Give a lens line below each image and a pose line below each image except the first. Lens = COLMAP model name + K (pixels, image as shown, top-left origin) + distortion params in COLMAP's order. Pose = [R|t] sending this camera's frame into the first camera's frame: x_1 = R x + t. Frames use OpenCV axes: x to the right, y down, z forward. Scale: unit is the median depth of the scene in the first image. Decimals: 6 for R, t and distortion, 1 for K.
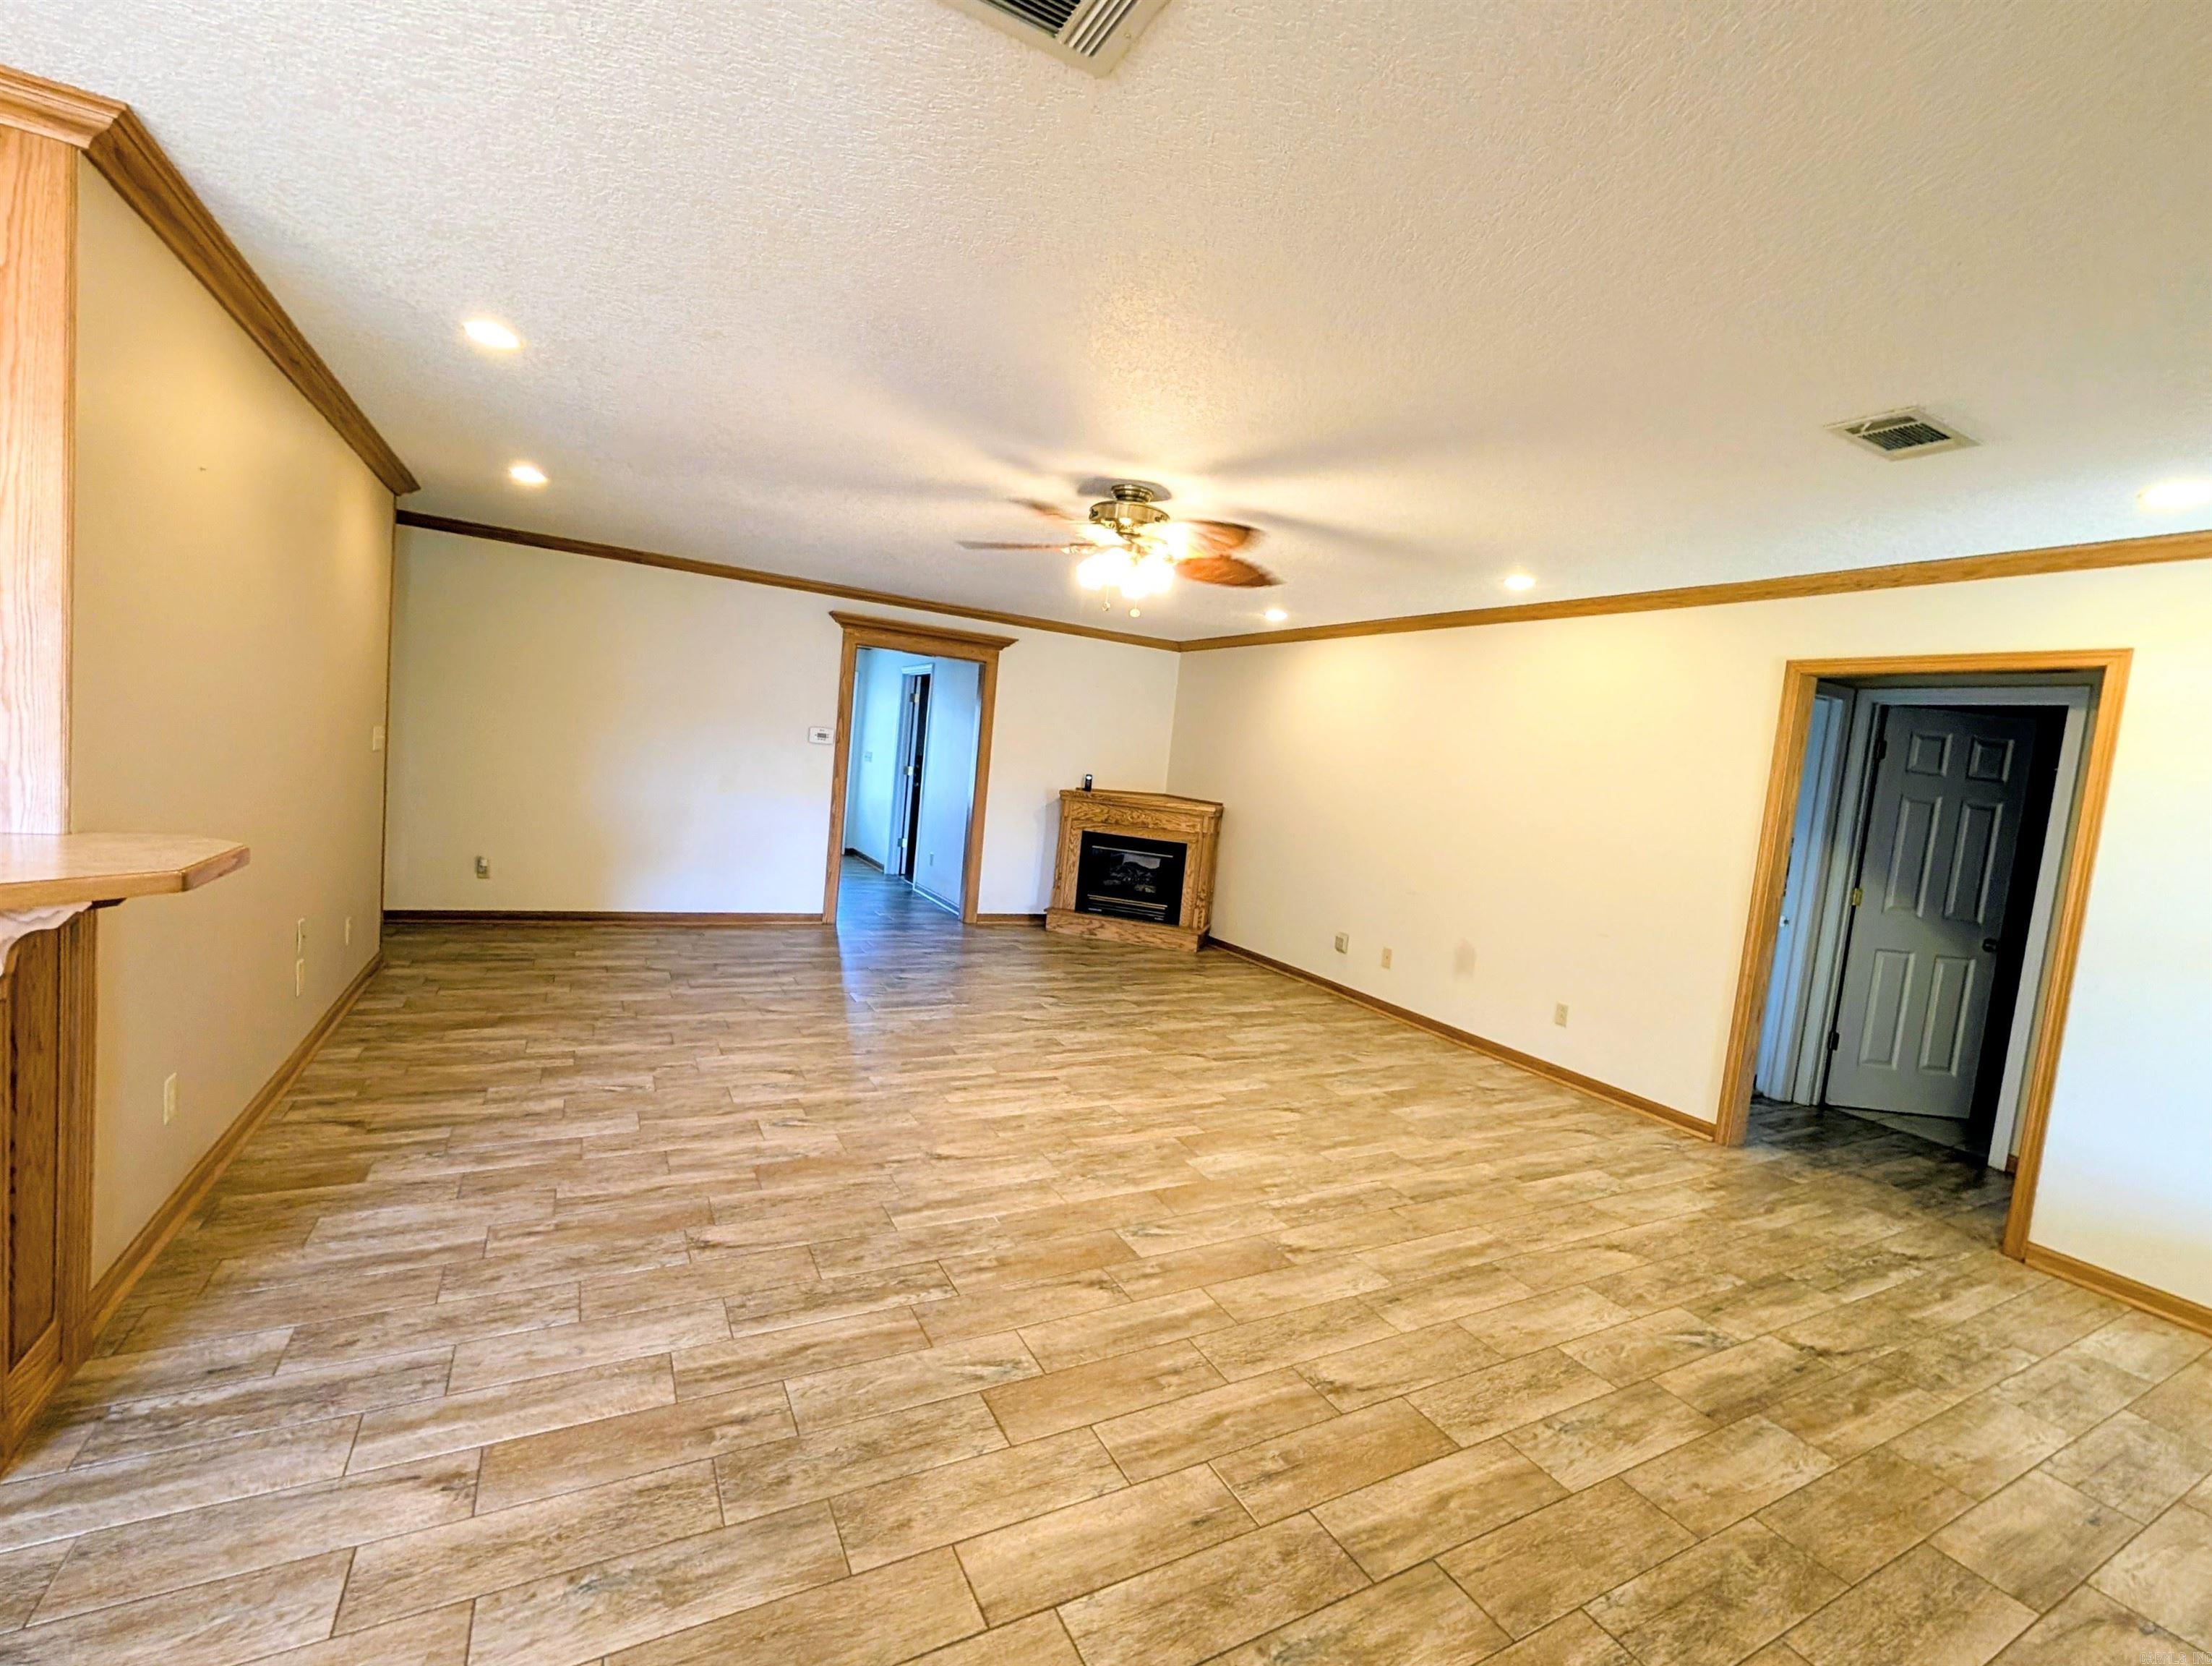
lens RADIAL K [[956.2, 0, 1106.0], [0, 956.2, 833.0], [0, 0, 1]] dist [0.002808, 0.000110]
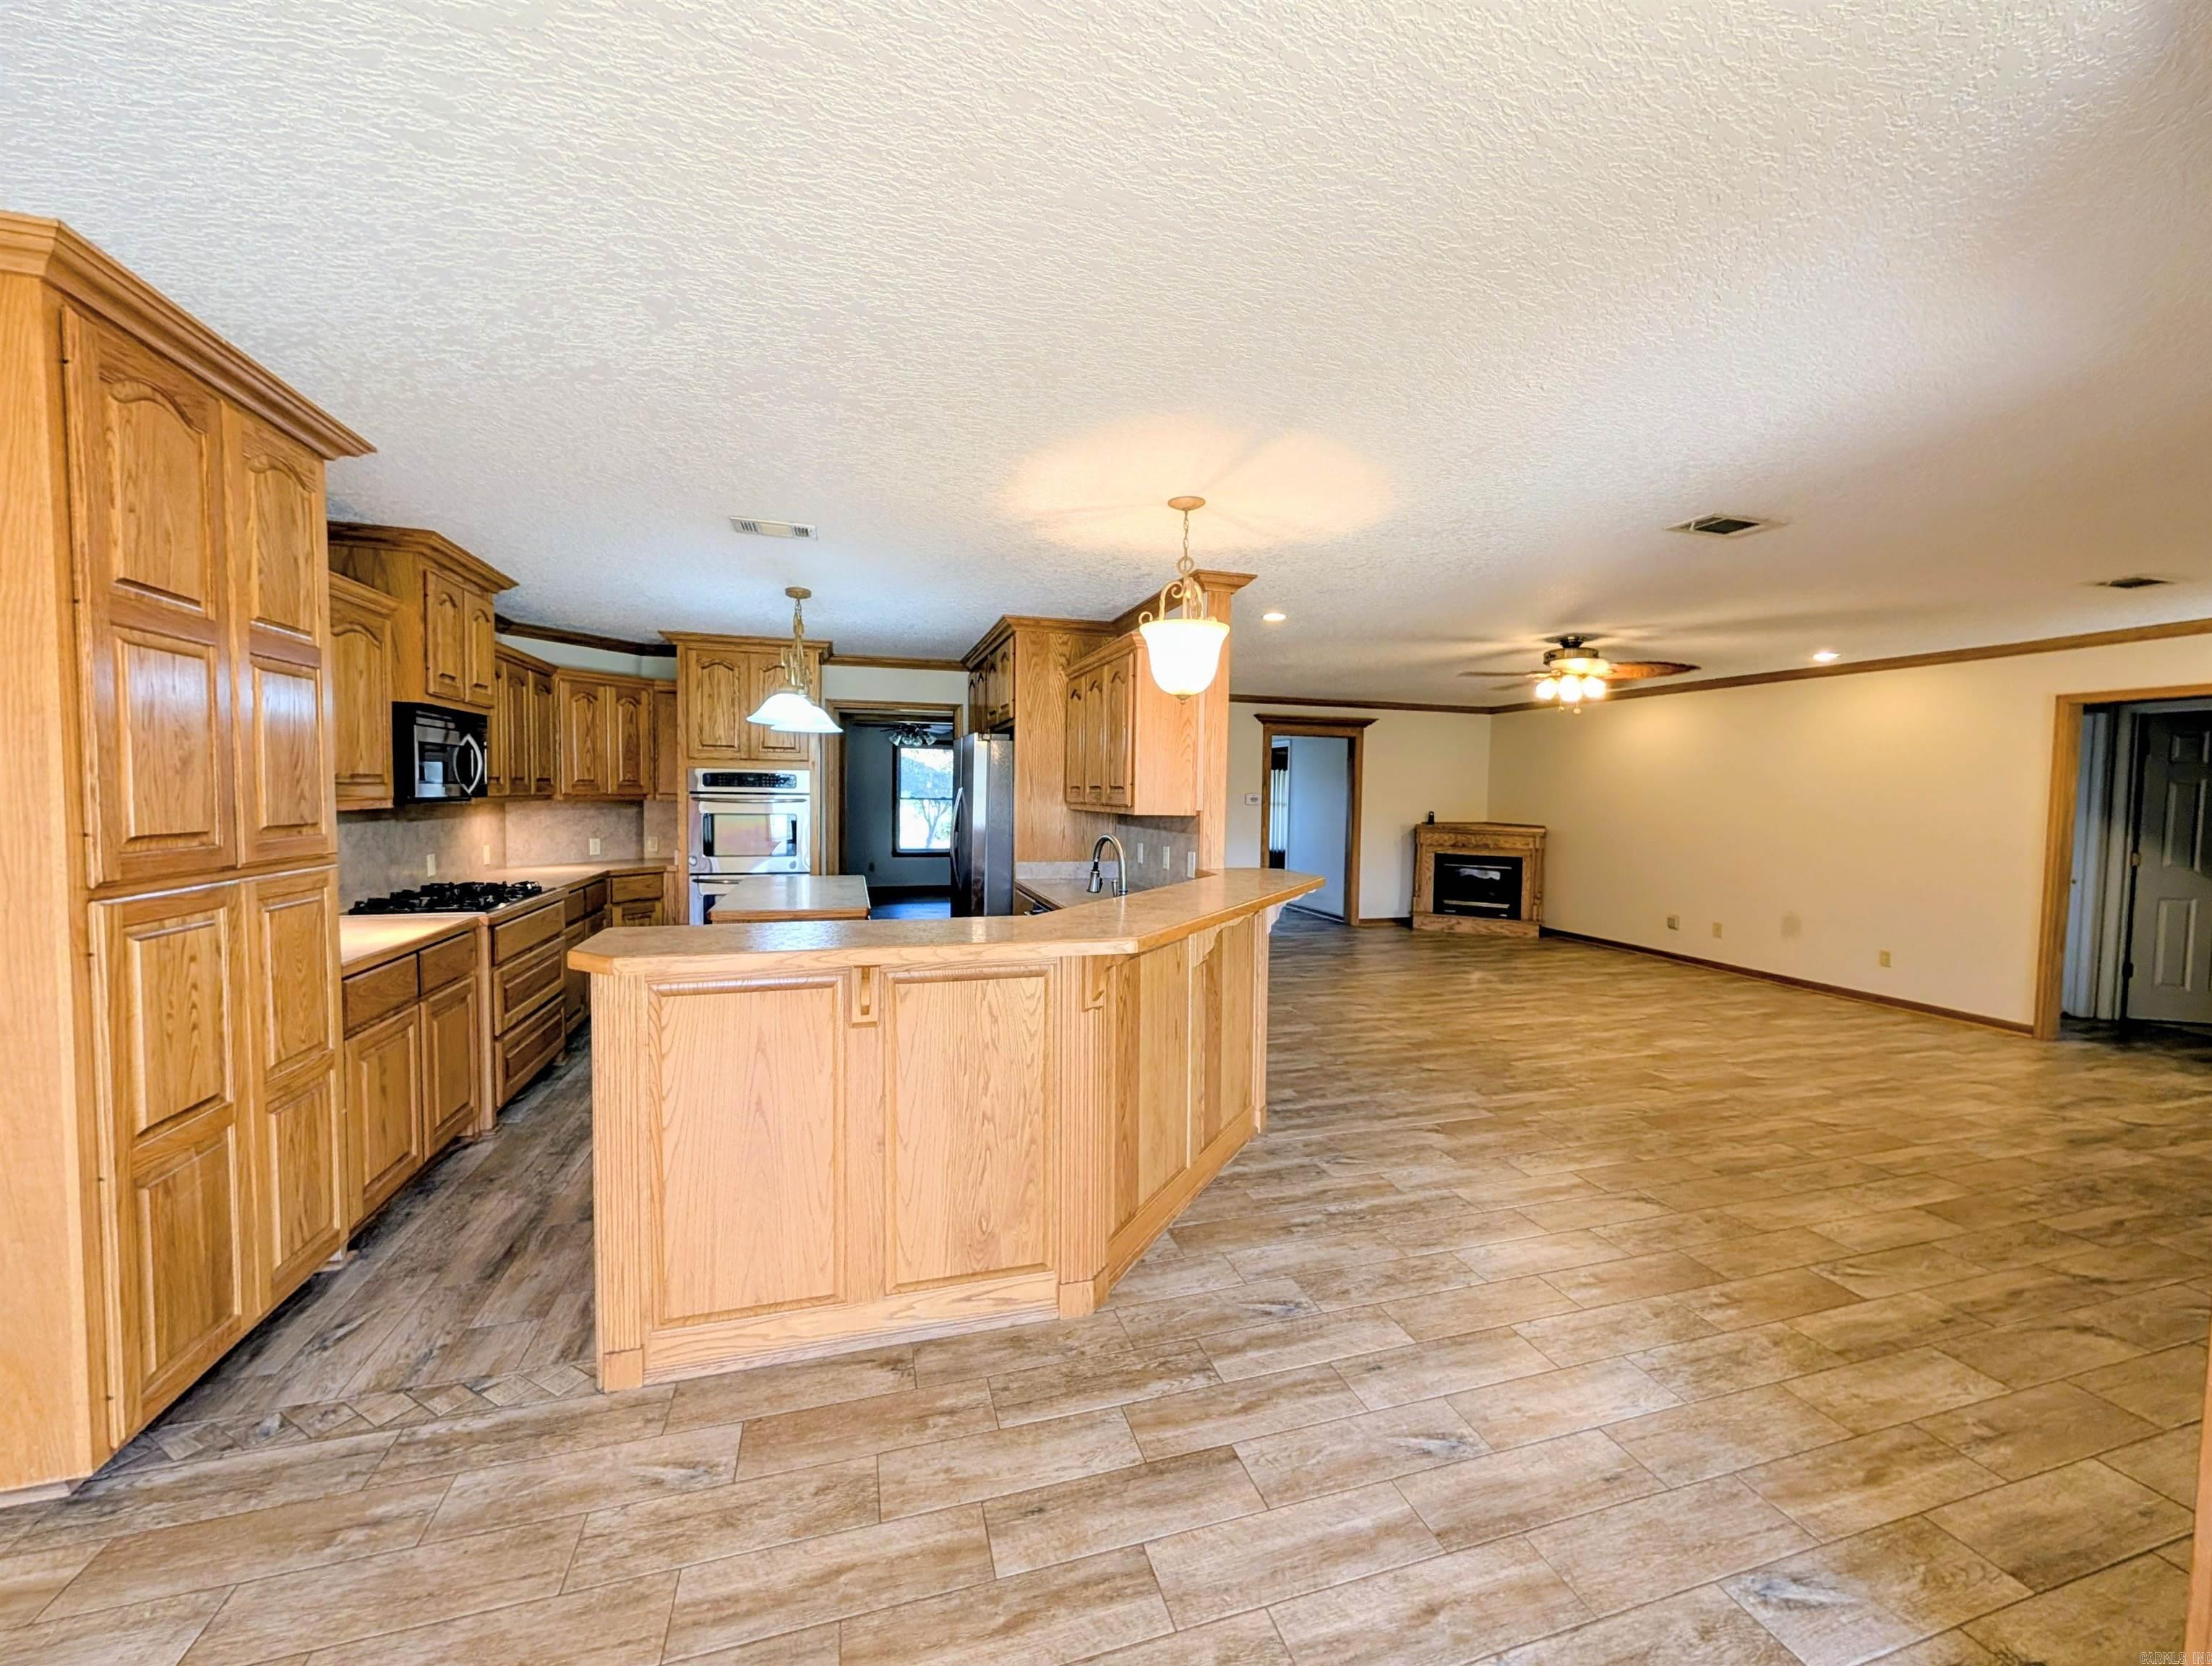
lens RADIAL K [[863.1, 0, 1106.0], [0, 863.1, 833.0], [0, 0, 1]] dist [0.001382, 0.000473]
pose [[0.976867, -0.072100, -0.201327, -0.437869], [0.063380, 0.996764, -0.049437, -0.000302], [0.204240, 0.035534, 0.978276, -0.556724]]
